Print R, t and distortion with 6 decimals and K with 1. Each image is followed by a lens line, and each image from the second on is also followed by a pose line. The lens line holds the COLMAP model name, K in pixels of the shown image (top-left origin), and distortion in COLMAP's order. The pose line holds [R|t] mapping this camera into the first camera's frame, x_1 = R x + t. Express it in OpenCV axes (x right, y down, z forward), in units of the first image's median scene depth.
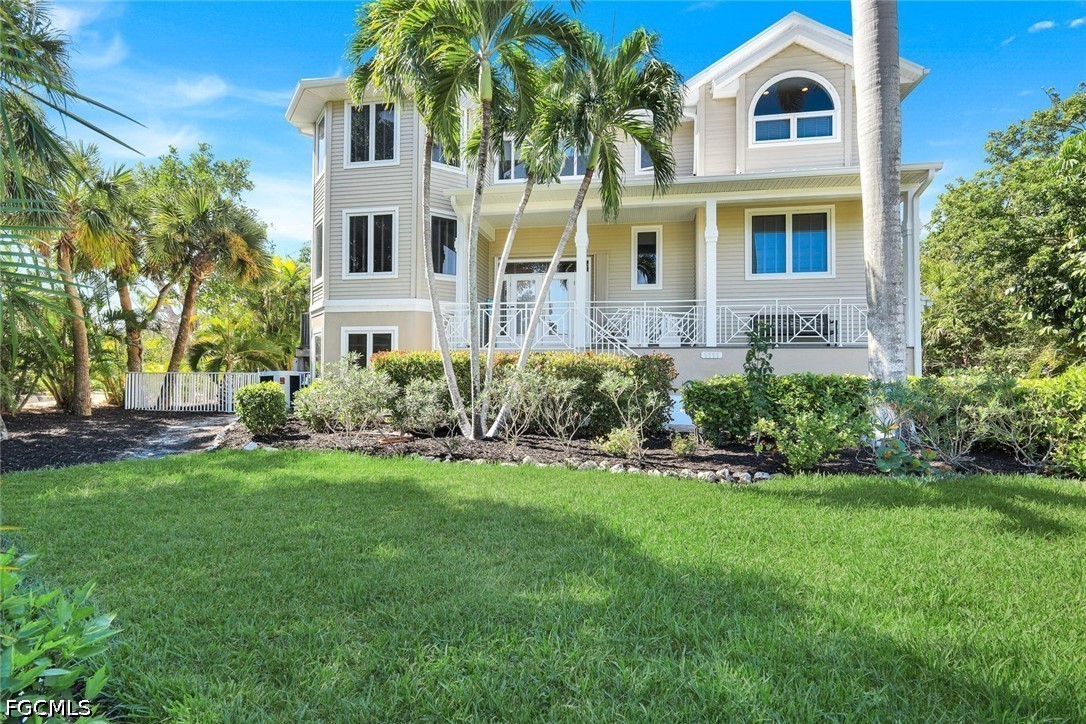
lens RADIAL K [[530.2, 0, 543.2], [0, 530.2, 358.5], [0, 0, 1]] dist [0.002740, 0.000271]
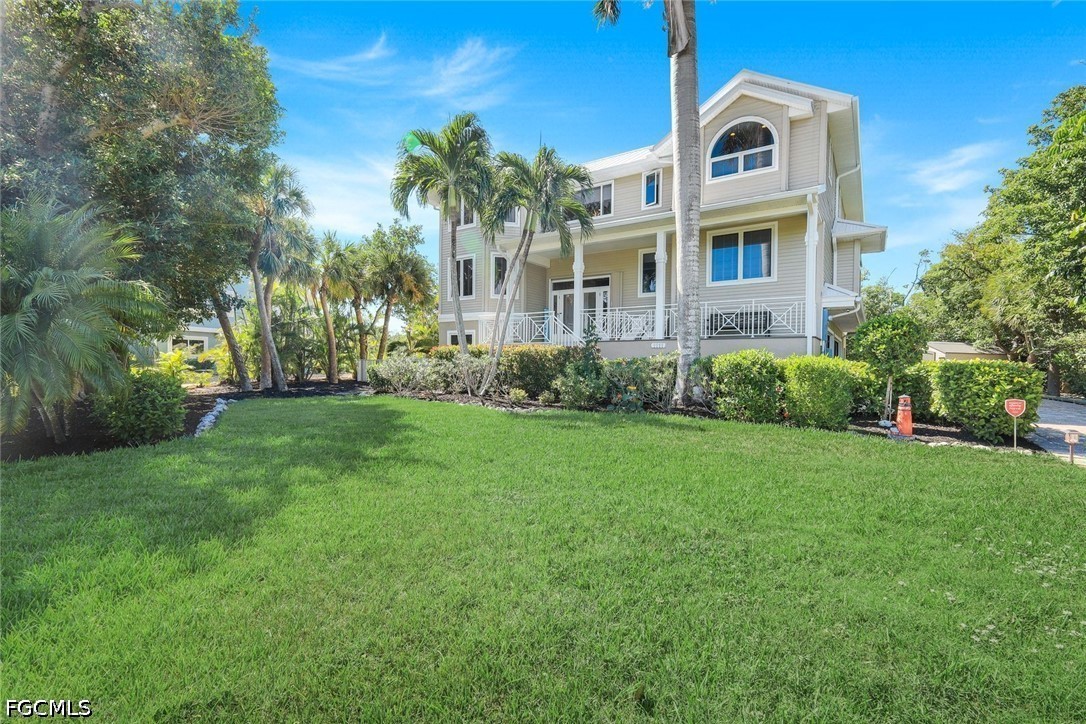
lens RADIAL K [[480.9, 0, 542.9], [0, 480.9, 363.5], [0, 0, 1]] dist [0.003045, -0.000978]
pose [[0.916404, 0.002556, -0.400246, 0.481246], [0.006455, 0.999755, 0.021164, 0.010633], [0.400203, -0.021979, 0.916163, -0.231185]]
